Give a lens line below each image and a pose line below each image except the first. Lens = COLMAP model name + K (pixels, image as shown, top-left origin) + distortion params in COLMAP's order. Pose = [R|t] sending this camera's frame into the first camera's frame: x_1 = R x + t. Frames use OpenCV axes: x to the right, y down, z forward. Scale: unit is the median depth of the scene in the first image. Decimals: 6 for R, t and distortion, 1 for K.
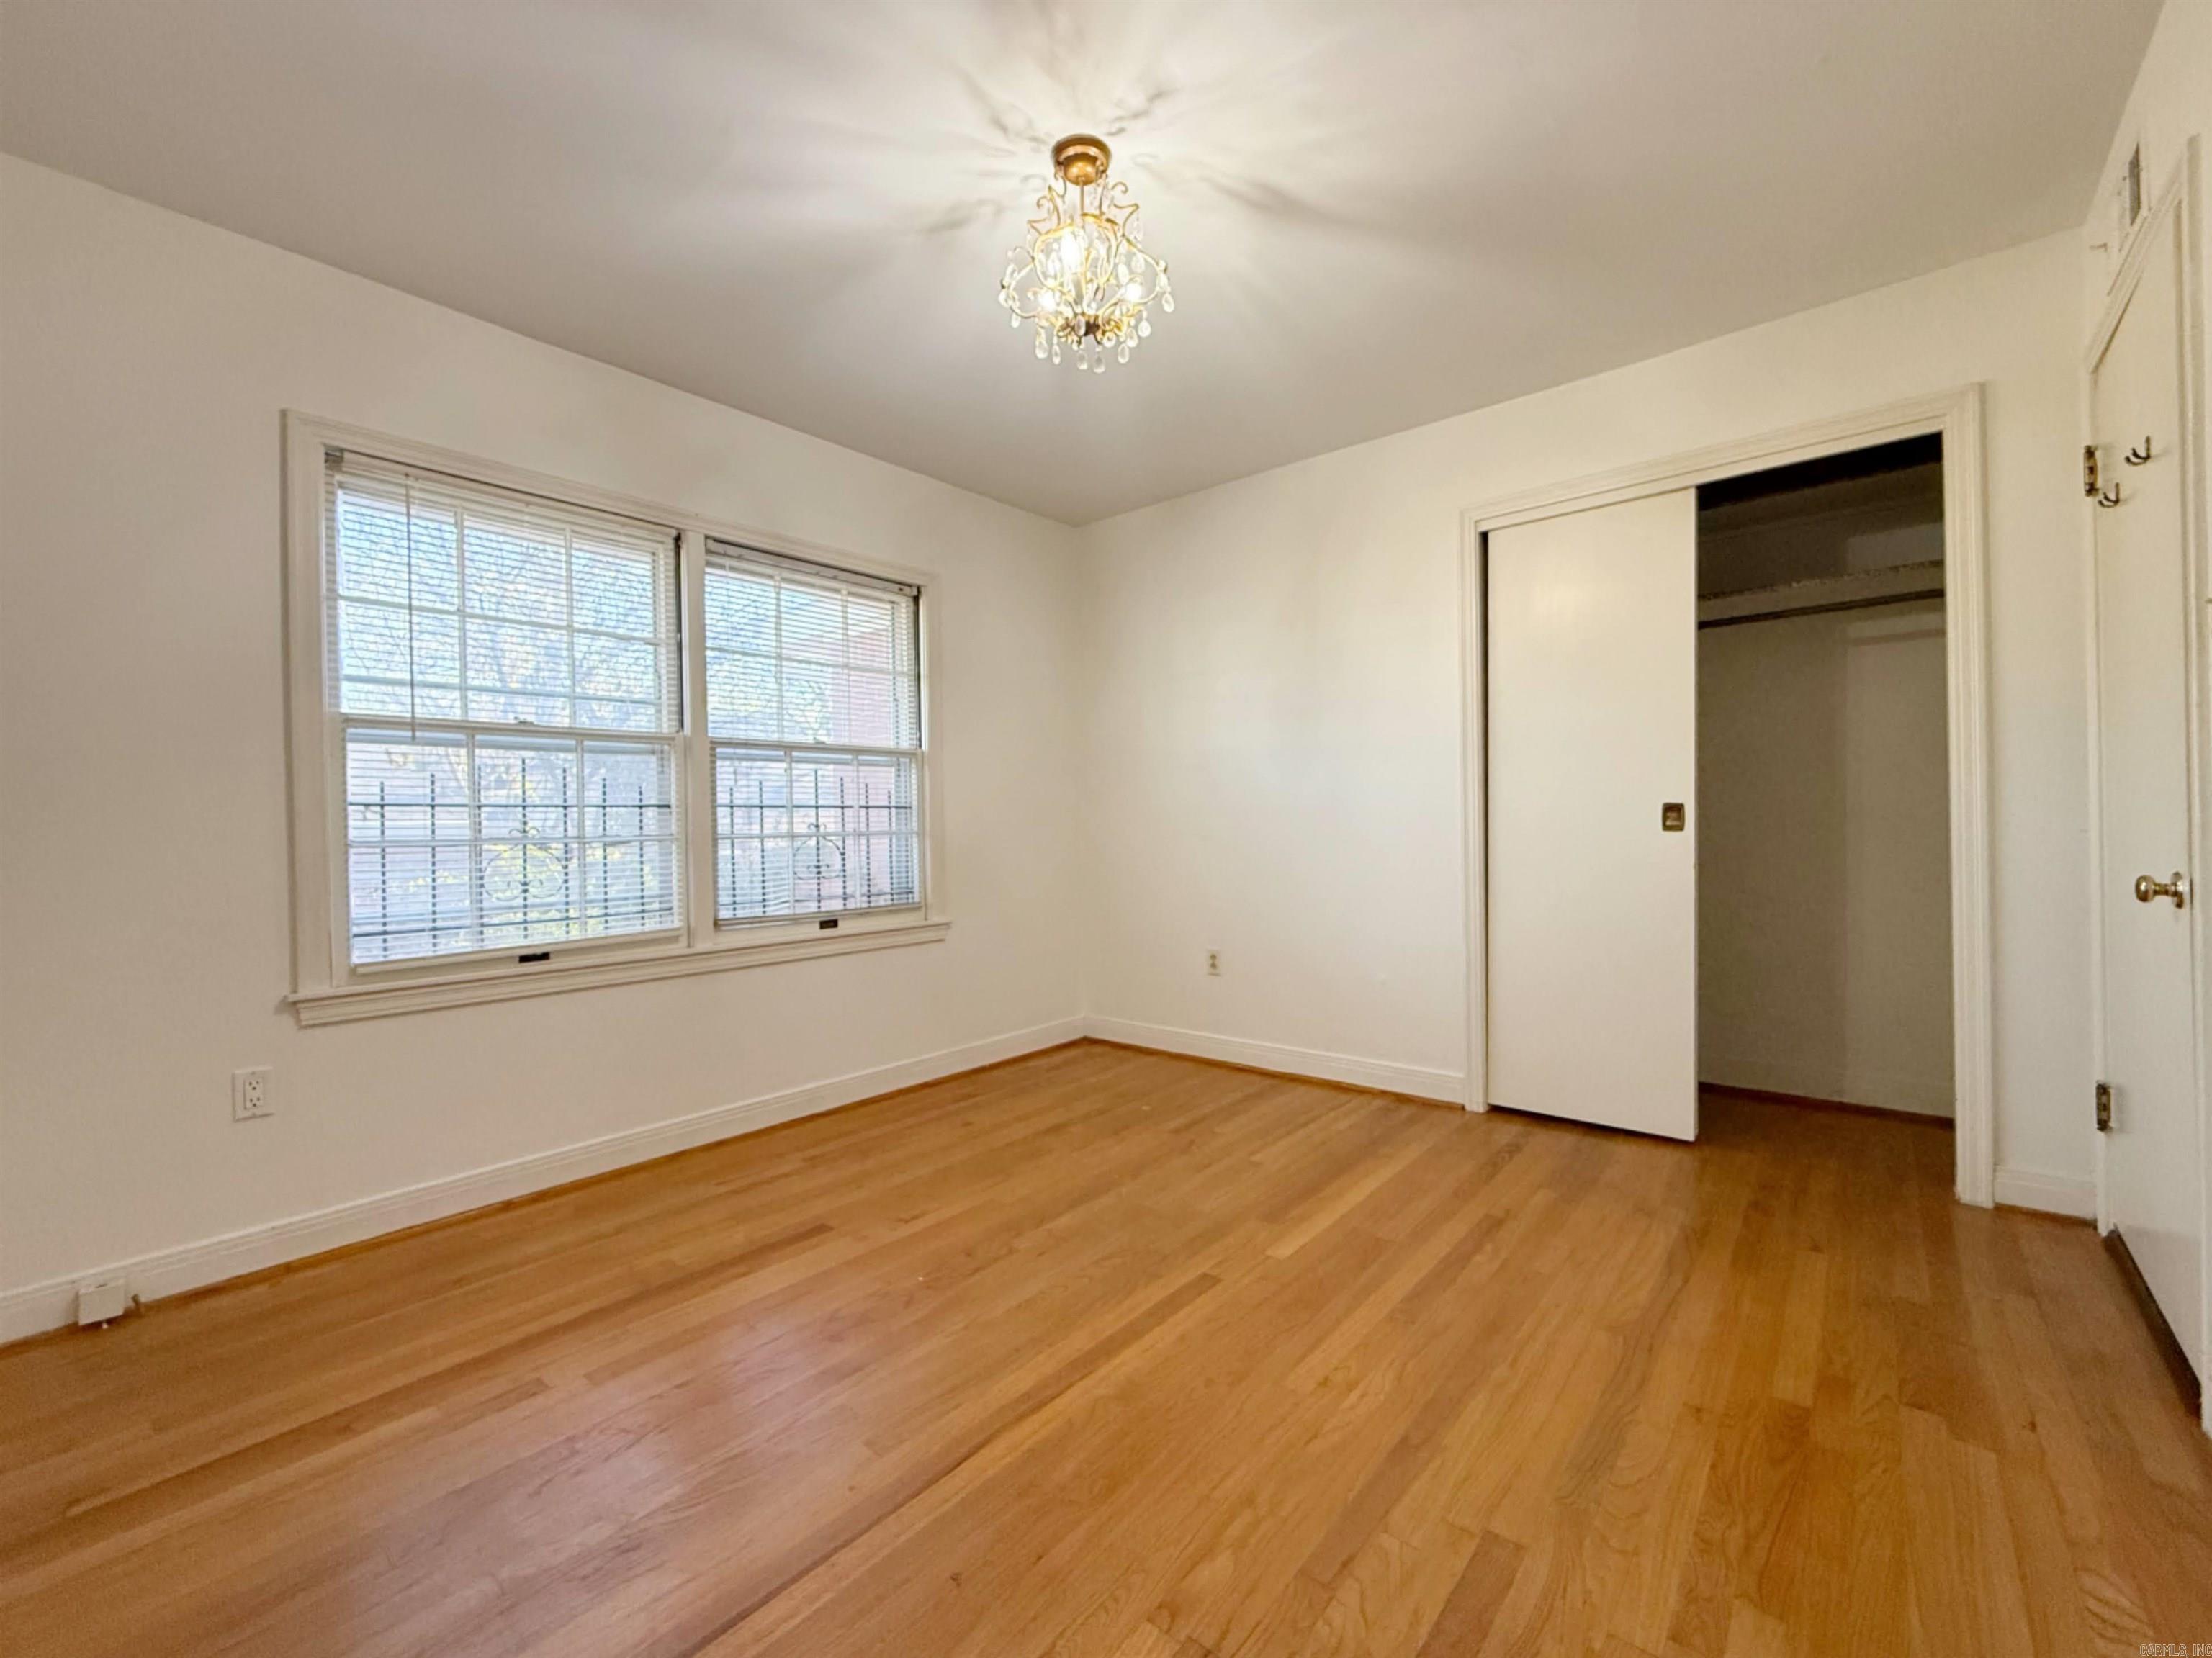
lens RADIAL K [[918.9, 0, 1112.0], [0, 918.9, 824.8], [0, 0, 1]] dist [-0.000821, -0.000207]
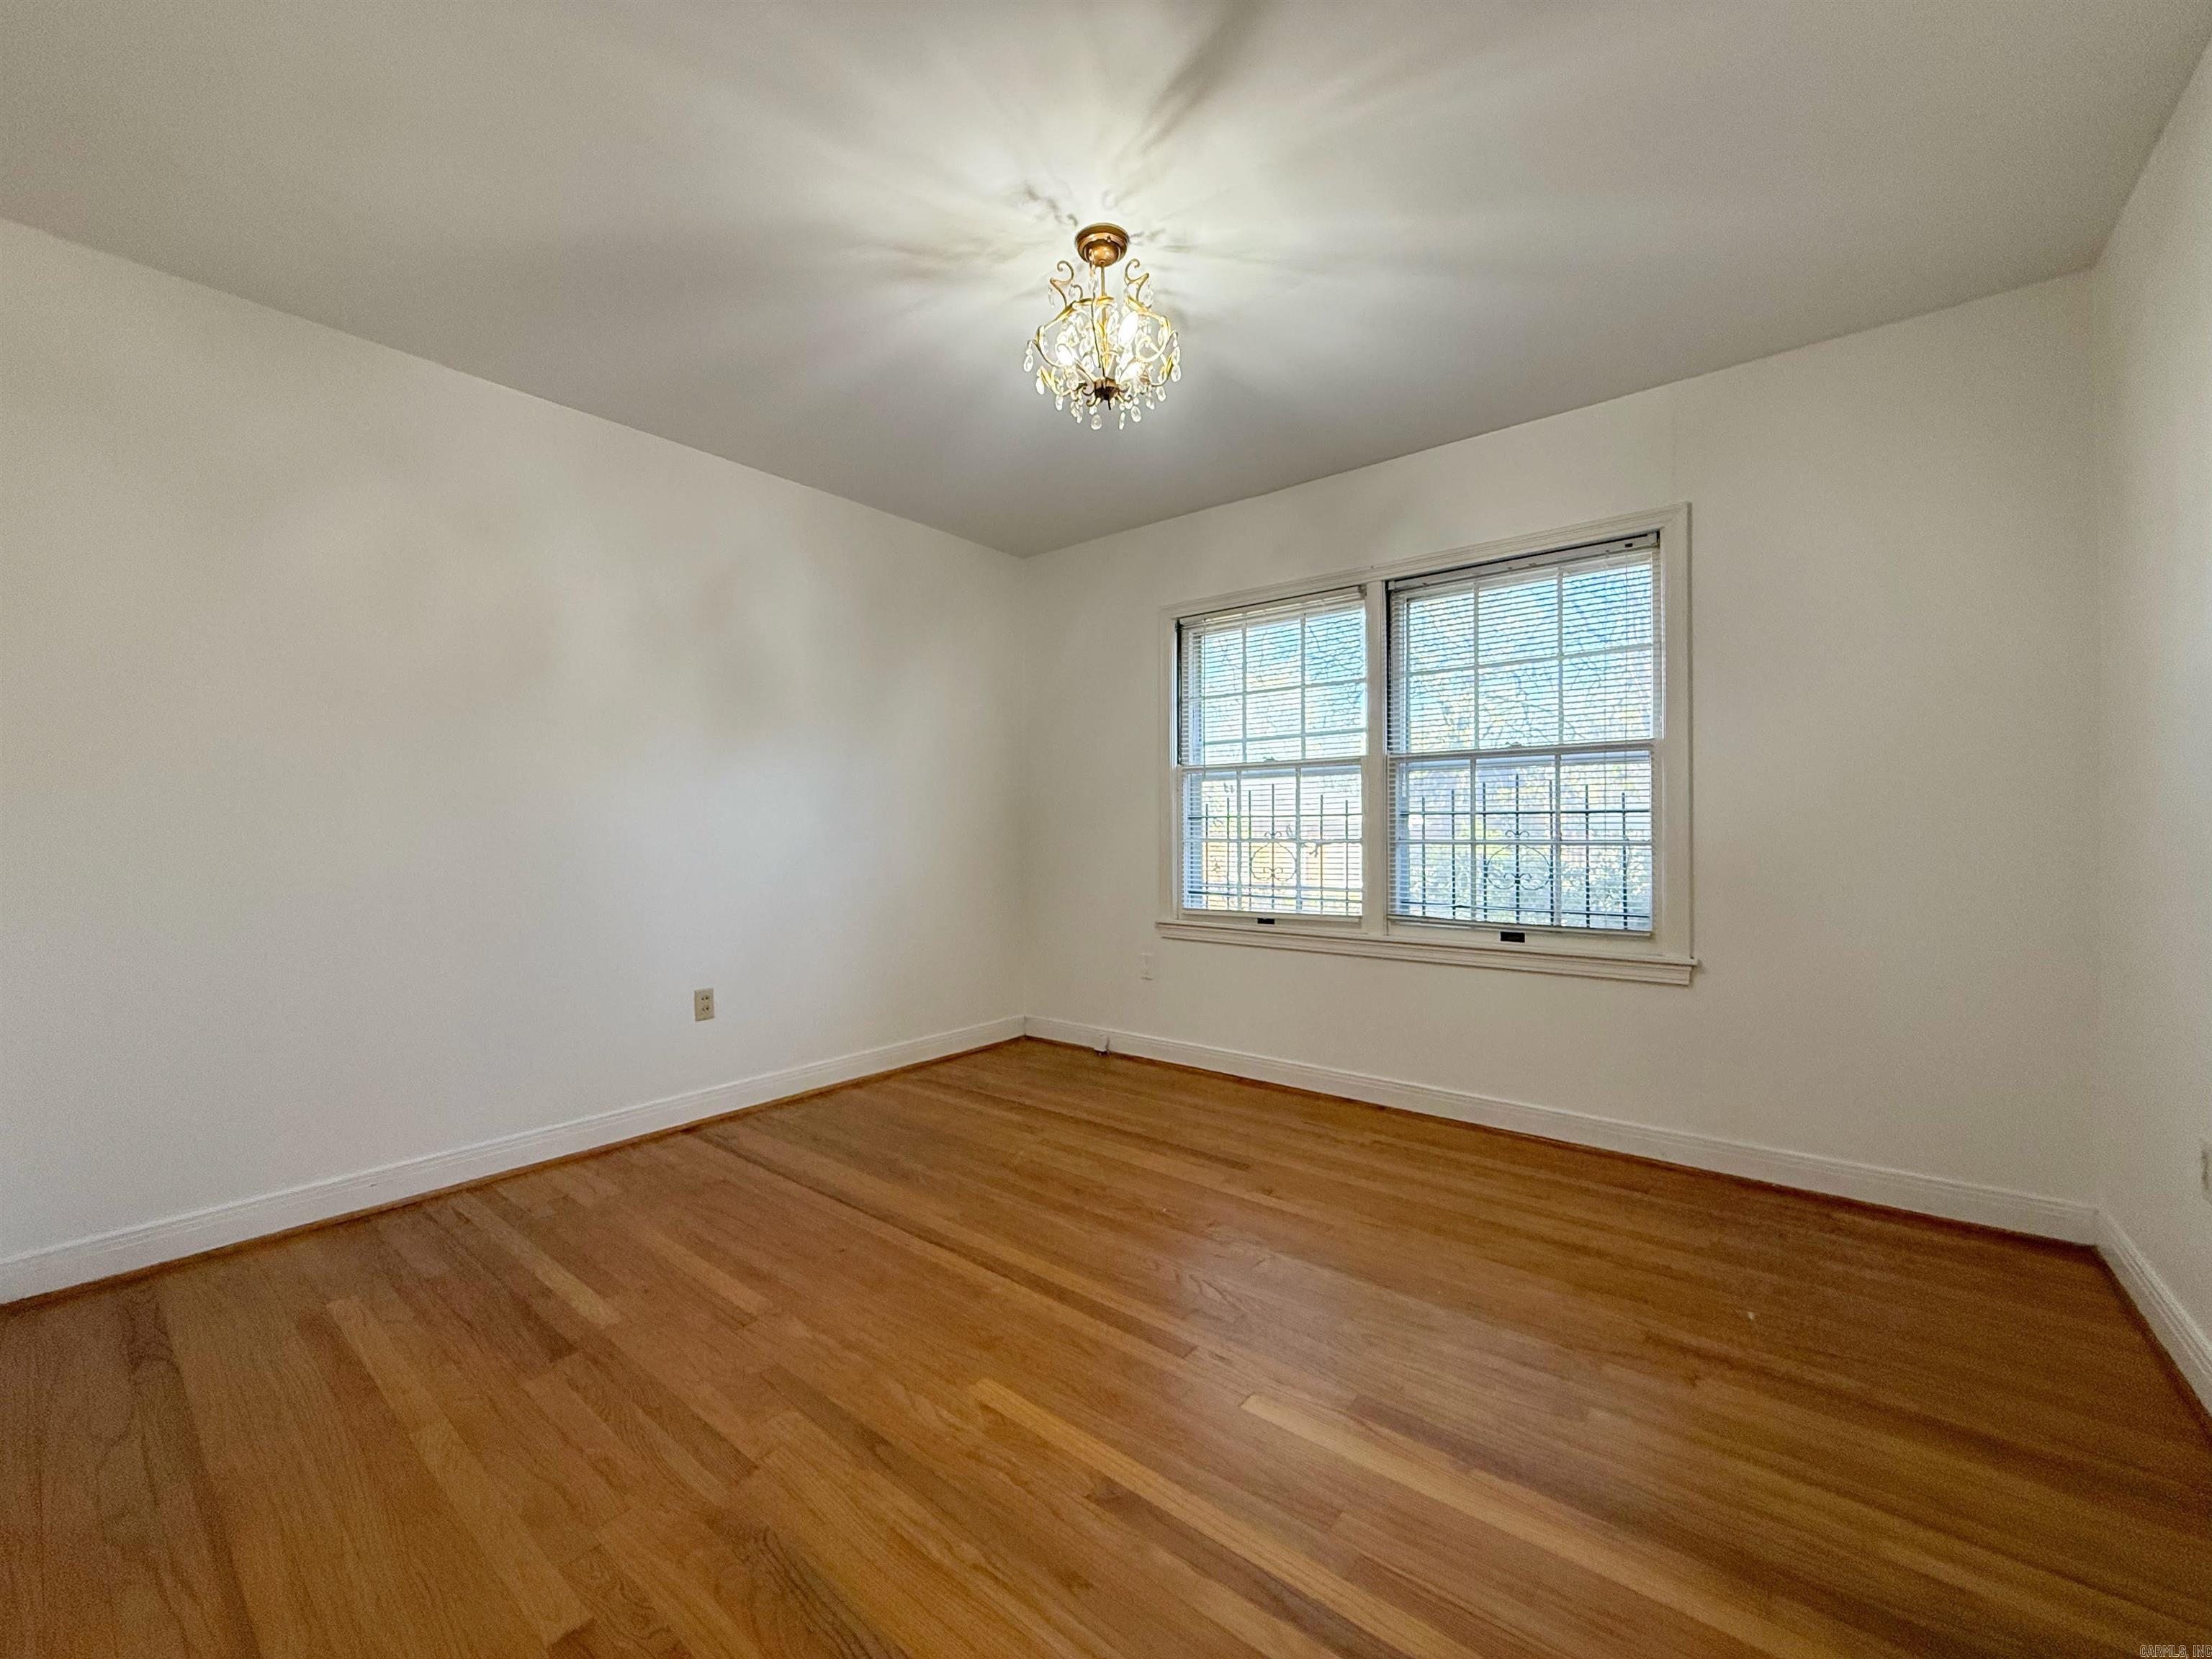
lens RADIAL K [[882.9, 0, 1096.4], [0, 882.9, 826.4], [0, 0, 1]] dist [0.000529, -0.000176]
pose [[0.009266, 0.013833, -0.999861, 0.693637], [0.002918, 0.999900, 0.013861, -0.023448], [0.999953, -0.003046, 0.009225, 0.650976]]
